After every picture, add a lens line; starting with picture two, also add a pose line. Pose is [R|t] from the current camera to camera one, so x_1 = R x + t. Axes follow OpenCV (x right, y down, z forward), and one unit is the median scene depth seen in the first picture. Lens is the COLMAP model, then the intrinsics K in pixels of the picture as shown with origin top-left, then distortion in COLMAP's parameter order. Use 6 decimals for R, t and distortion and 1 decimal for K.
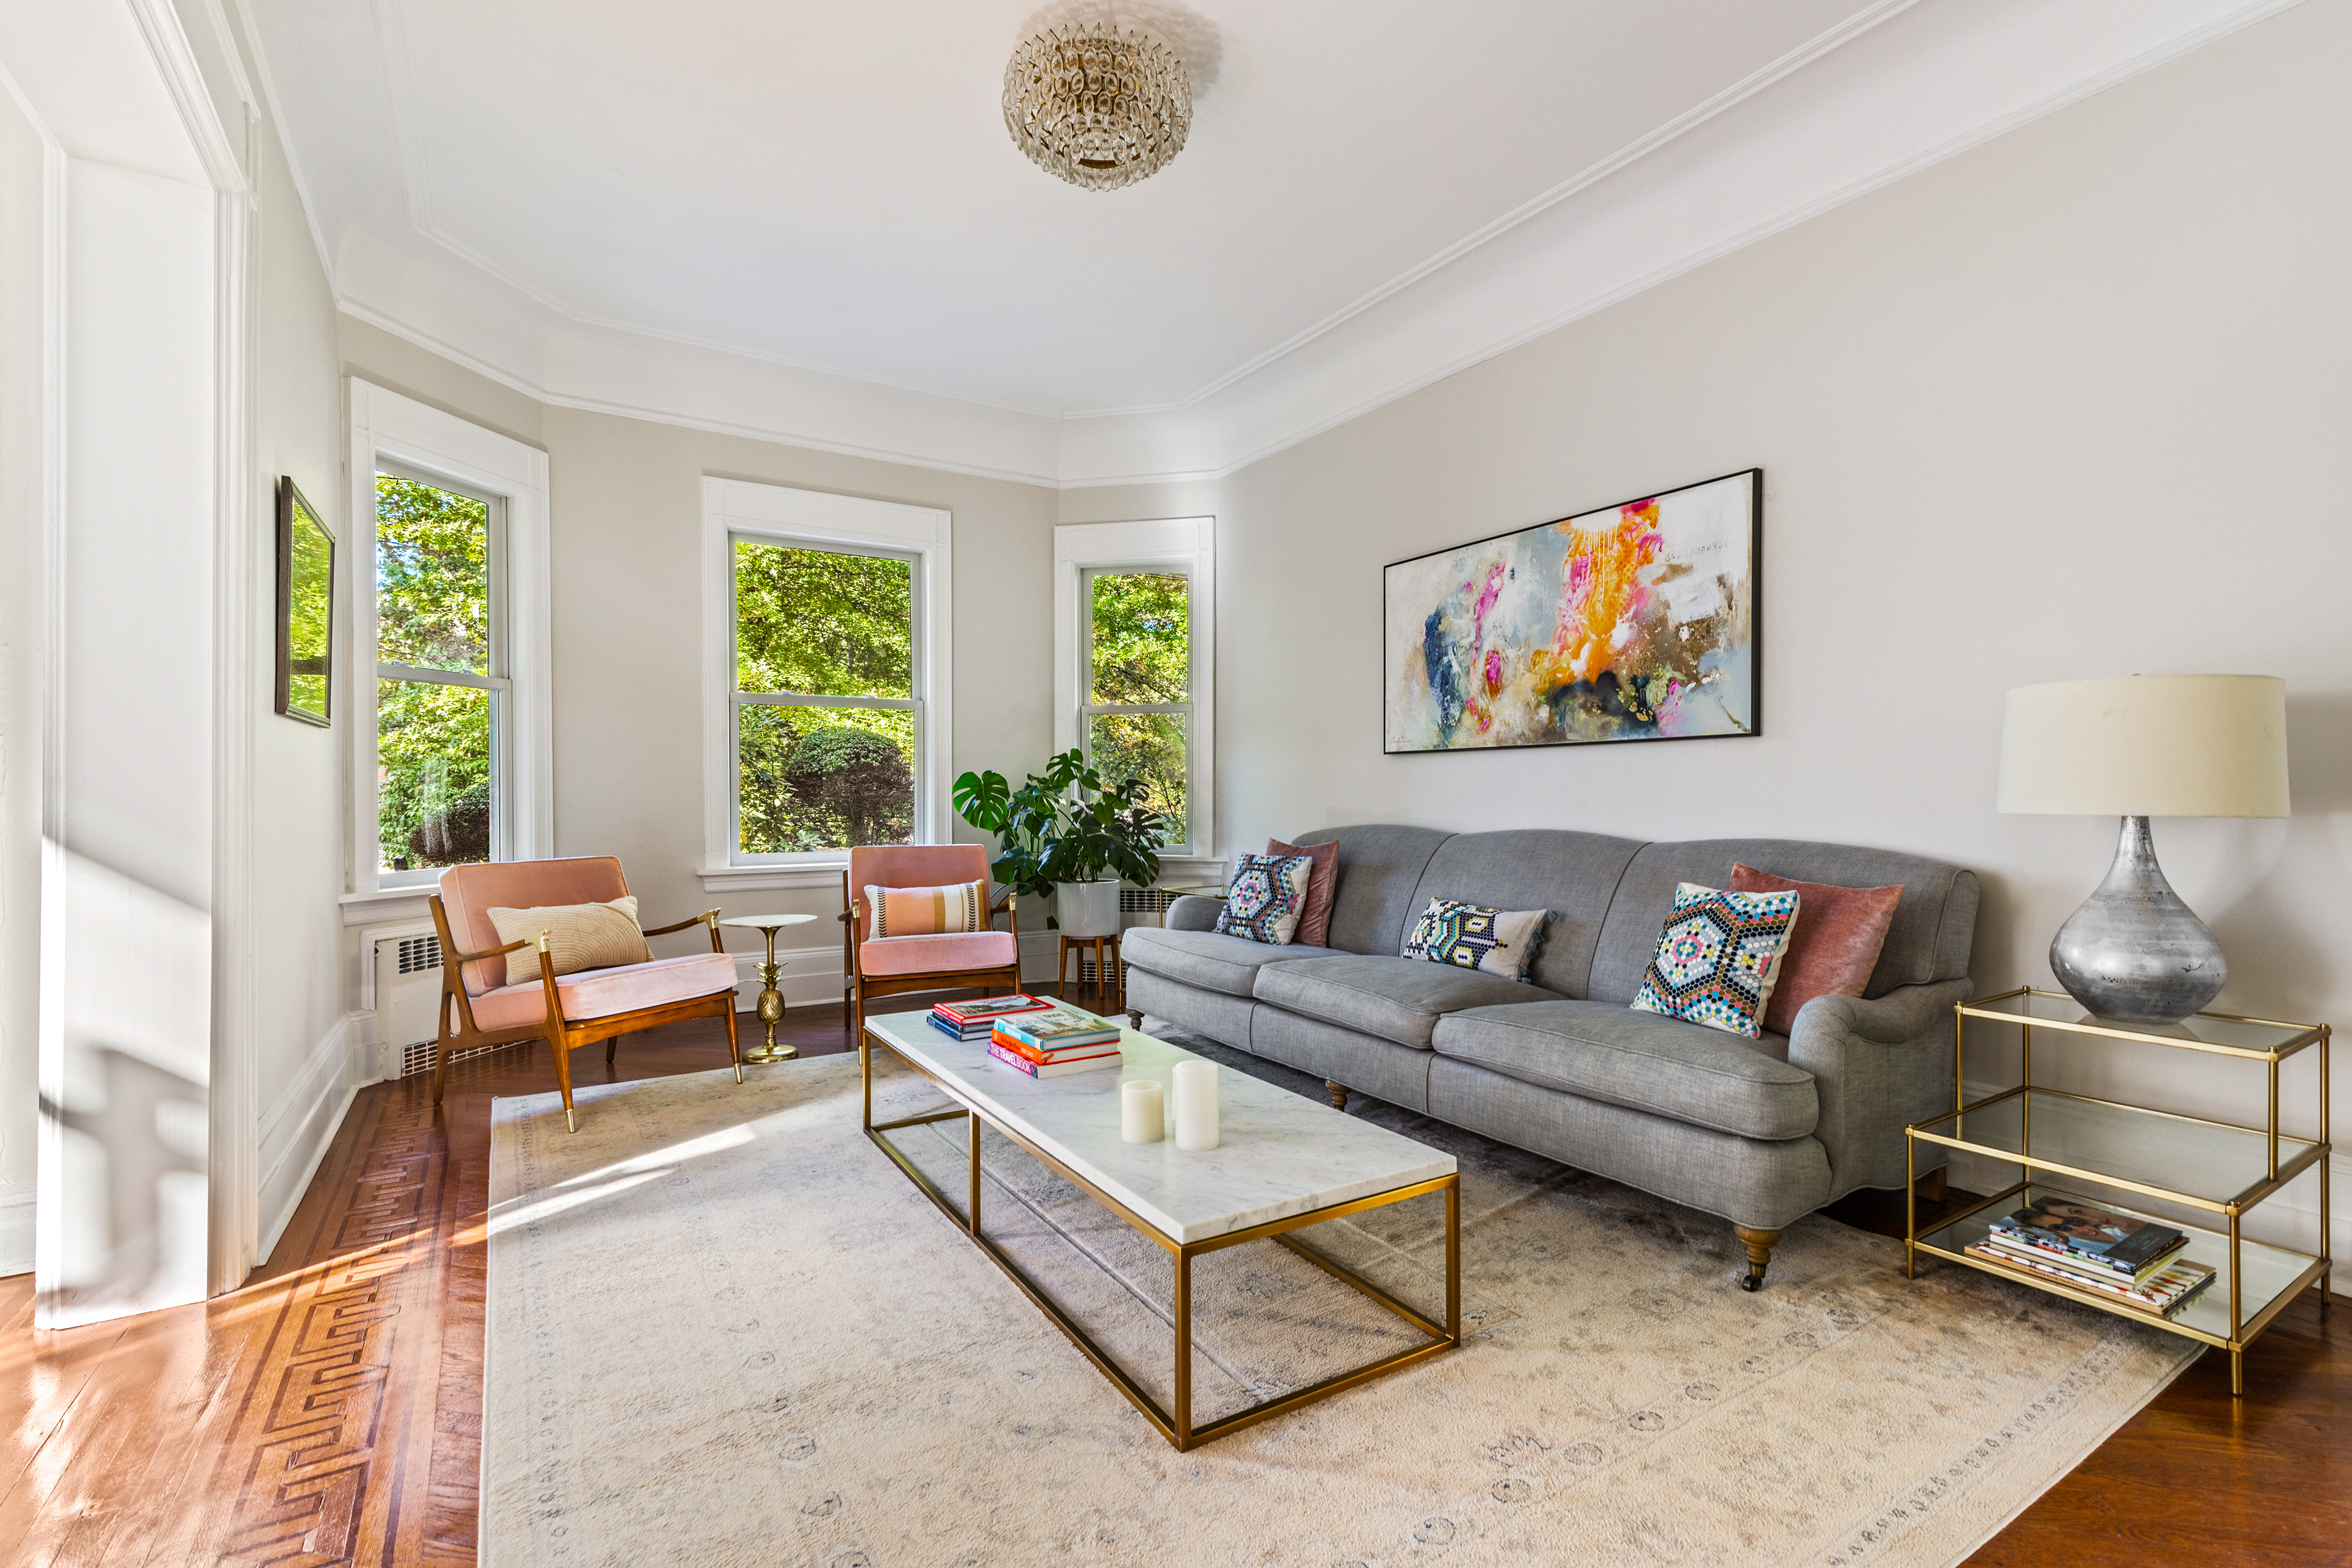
lens RADIAL K [[1068.4, 0, 1170.8], [0, 1068.4, 786.6], [0, 0, 1]] dist [0.001259, -0.001513]
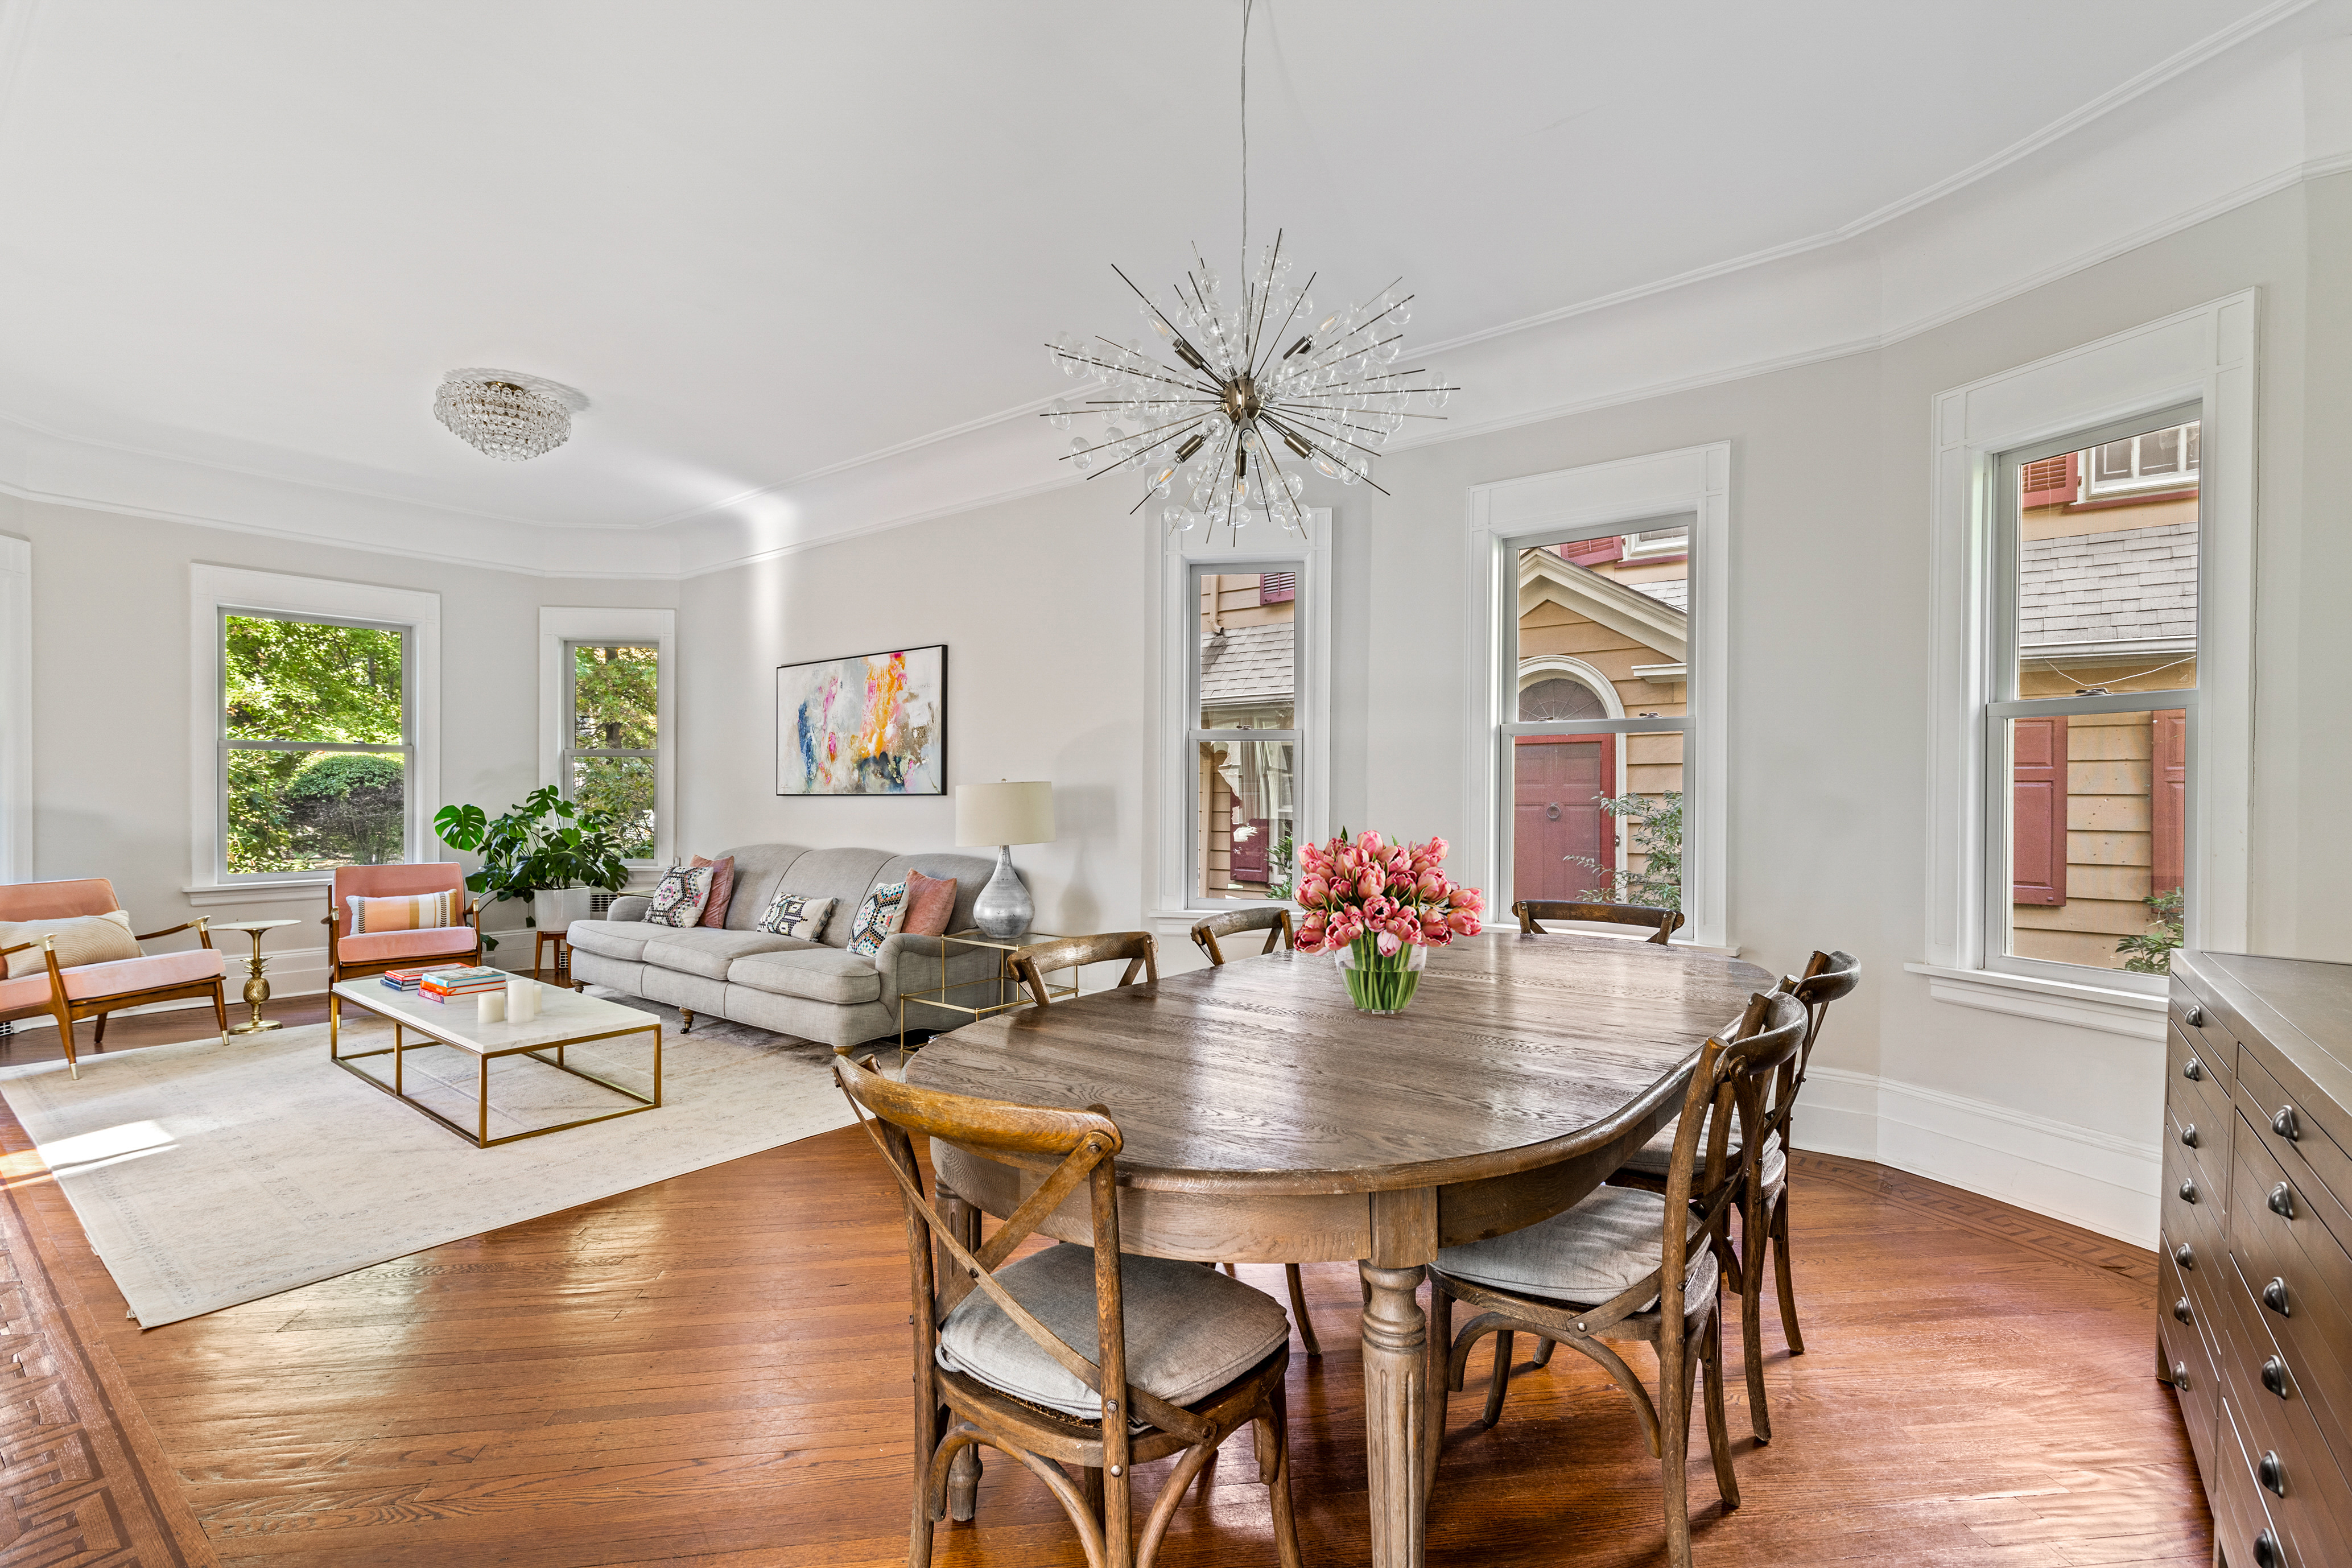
lens RADIAL K [[1068.4, 0, 1182.9], [0, 1068.4, 782.0], [0, 0, 1]] dist [0.001259, -0.001513]
pose [[0.940244, 0.005835, 0.340452, 0.244452], [-0.004066, 0.999974, -0.005908, -0.046372], [-0.340477, 0.004171, 0.940243, -0.614601]]
